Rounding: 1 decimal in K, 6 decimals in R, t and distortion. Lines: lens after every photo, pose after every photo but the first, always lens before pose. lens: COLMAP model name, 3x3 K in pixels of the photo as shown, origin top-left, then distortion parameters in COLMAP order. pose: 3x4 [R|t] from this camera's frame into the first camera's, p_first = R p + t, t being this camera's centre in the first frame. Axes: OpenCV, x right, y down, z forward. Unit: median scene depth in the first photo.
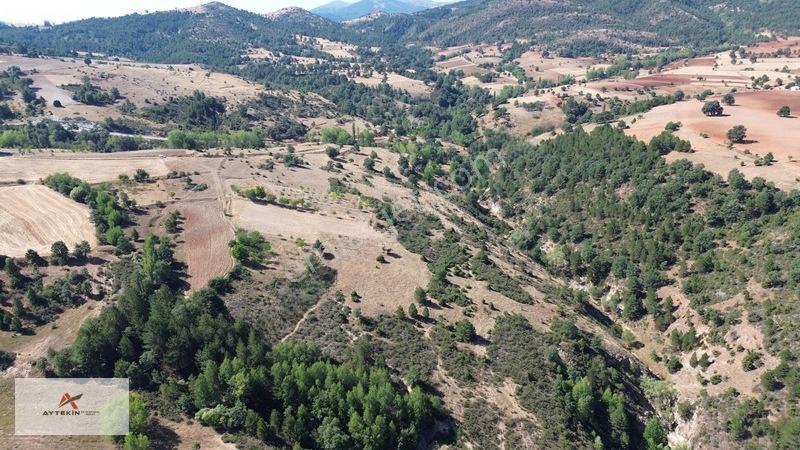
lens RADIAL K [[558.8, 0, 403.4], [0, 558.8, 221.9], [0, 0, 1]] dist [0.075136, -0.077092]
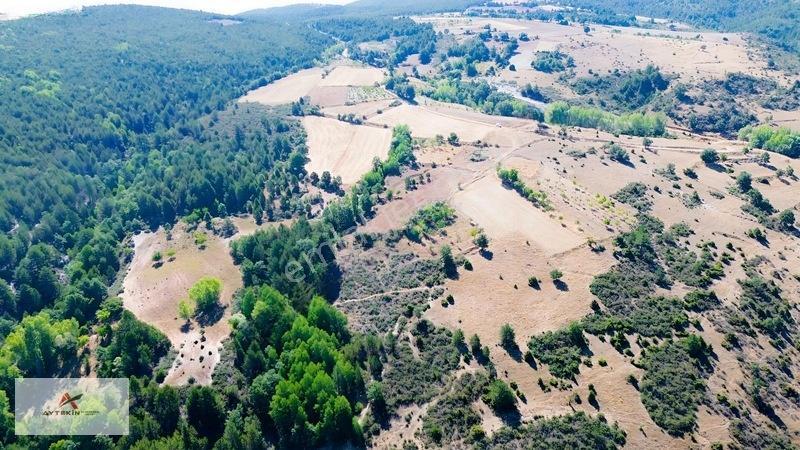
lens RADIAL K [[558.8, 0, 403.0], [0, 558.8, 227.8], [0, 0, 1]] dist [0.075136, -0.077092]
pose [[0.528985, 0.308448, -0.790591, 0.434311], [-0.253914, 0.946457, 0.199364, -0.111834], [0.809754, 0.095281, 0.578981, 0.295069]]
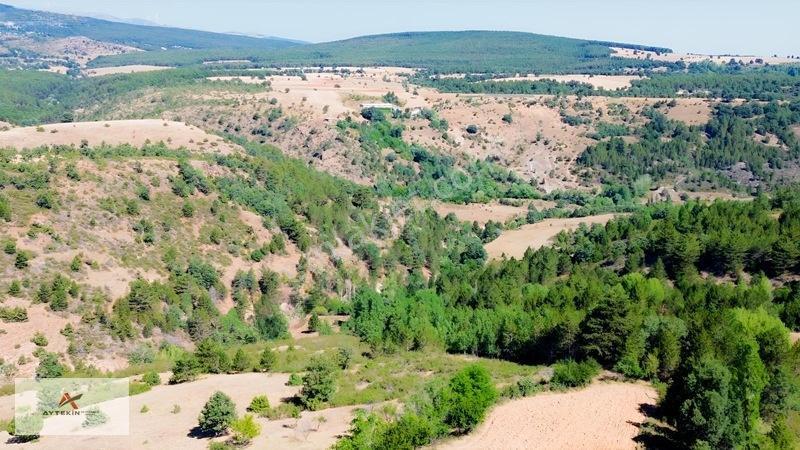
lens RADIAL K [[822.9, 0, 402.7], [0, 822.9, 230.6], [0, 0, 1]] dist [0.065764, 0.000000]
pose [[-0.768551, -0.102457, 0.631531, -0.423235], [0.223659, 0.881788, 0.415243, -0.175058], [-0.599421, 0.460383, -0.654783, 1.012495]]
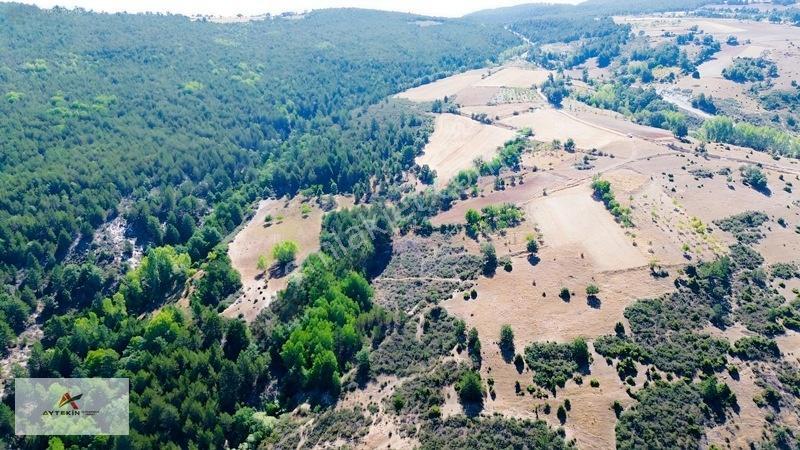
lens RADIAL K [[558.8, 0, 403.6], [0, 558.8, 228.0], [0, 0, 1]] dist [0.075136, -0.077092]
pose [[0.154127, 0.359076, -0.920494, 0.568586], [-0.292837, 0.906370, 0.304533, -0.176910], [0.943659, 0.222618, 0.244847, 0.474562]]
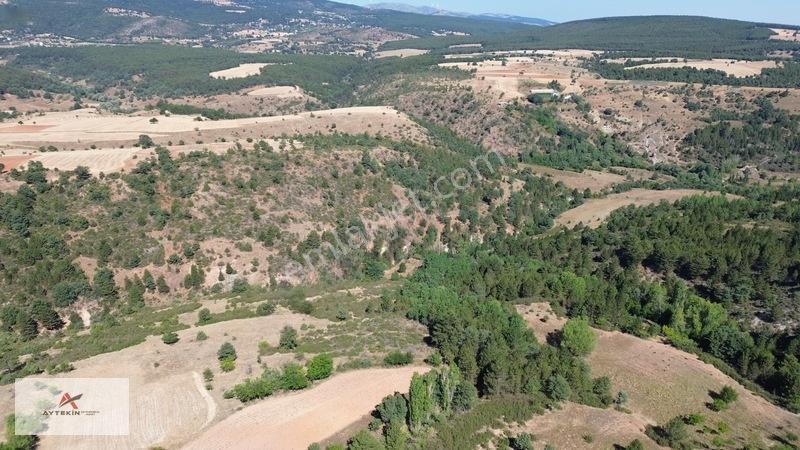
lens RADIAL K [[558.8, 0, 401.1], [0, 558.8, 225.0], [0, 0, 1]] dist [0.075136, -0.077092]
pose [[-0.508417, -0.247766, 0.824697, -0.652262], [0.295357, 0.849439, 0.437284, -0.267255], [-0.808874, 0.465902, -0.358689, 0.855732]]
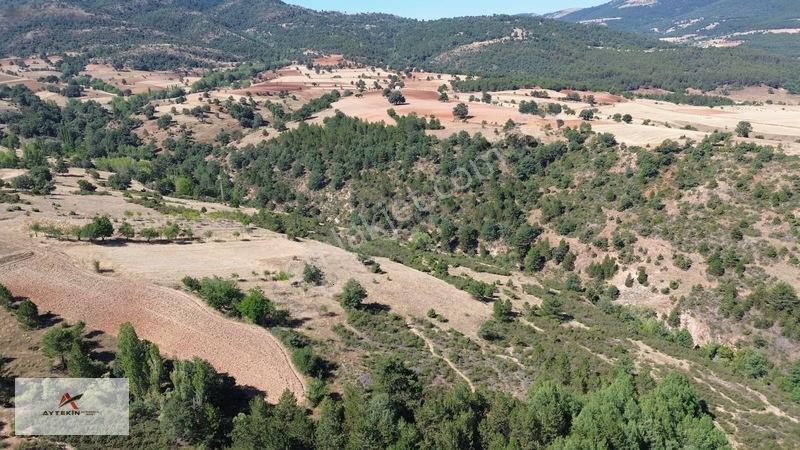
lens RADIAL K [[558.8, 0, 402.3], [0, 558.8, 224.5], [0, 0, 1]] dist [0.075136, -0.077092]
pose [[0.691671, -0.194398, 0.695558, -0.440064], [0.223737, 0.973389, 0.049561, -0.016465], [-0.686683, 0.121342, 0.716758, 0.391102]]
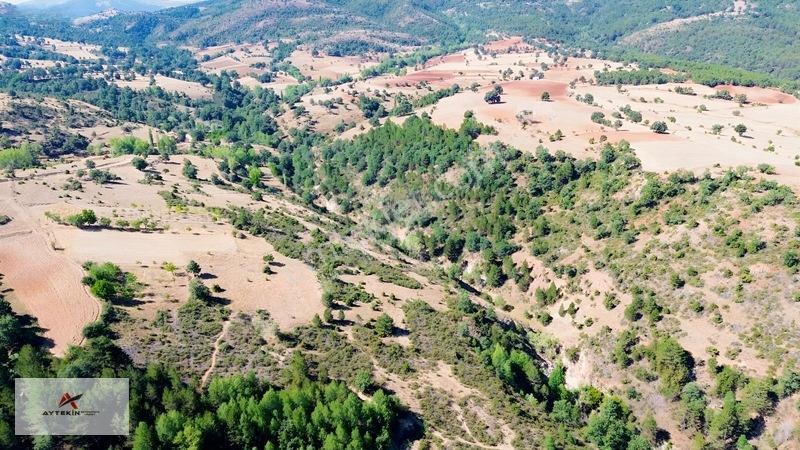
lens RADIAL K [[558.8, 0, 402.6], [0, 558.8, 220.5], [0, 0, 1]] dist [0.075136, -0.077092]
pose [[0.911898, -0.131916, 0.388639, -0.159622], [0.133643, 0.990769, 0.022719, -0.004701], [-0.388049, 0.031222, 0.921110, 0.056064]]
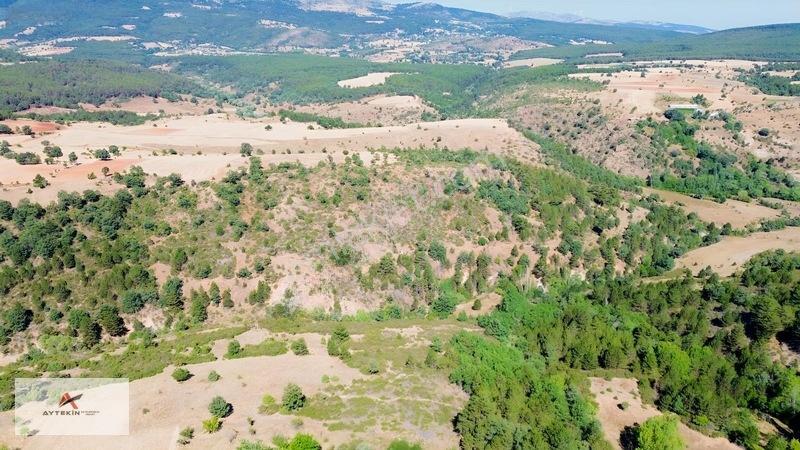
lens RADIAL K [[558.8, 0, 401.3], [0, 558.8, 222.8], [0, 0, 1]] dist [0.075136, -0.077092]
pose [[-0.298172, -0.261759, 0.917919, -0.588821], [0.318681, 0.879183, 0.354231, -0.229290], [-0.899742, 0.398145, -0.178730, 0.733493]]
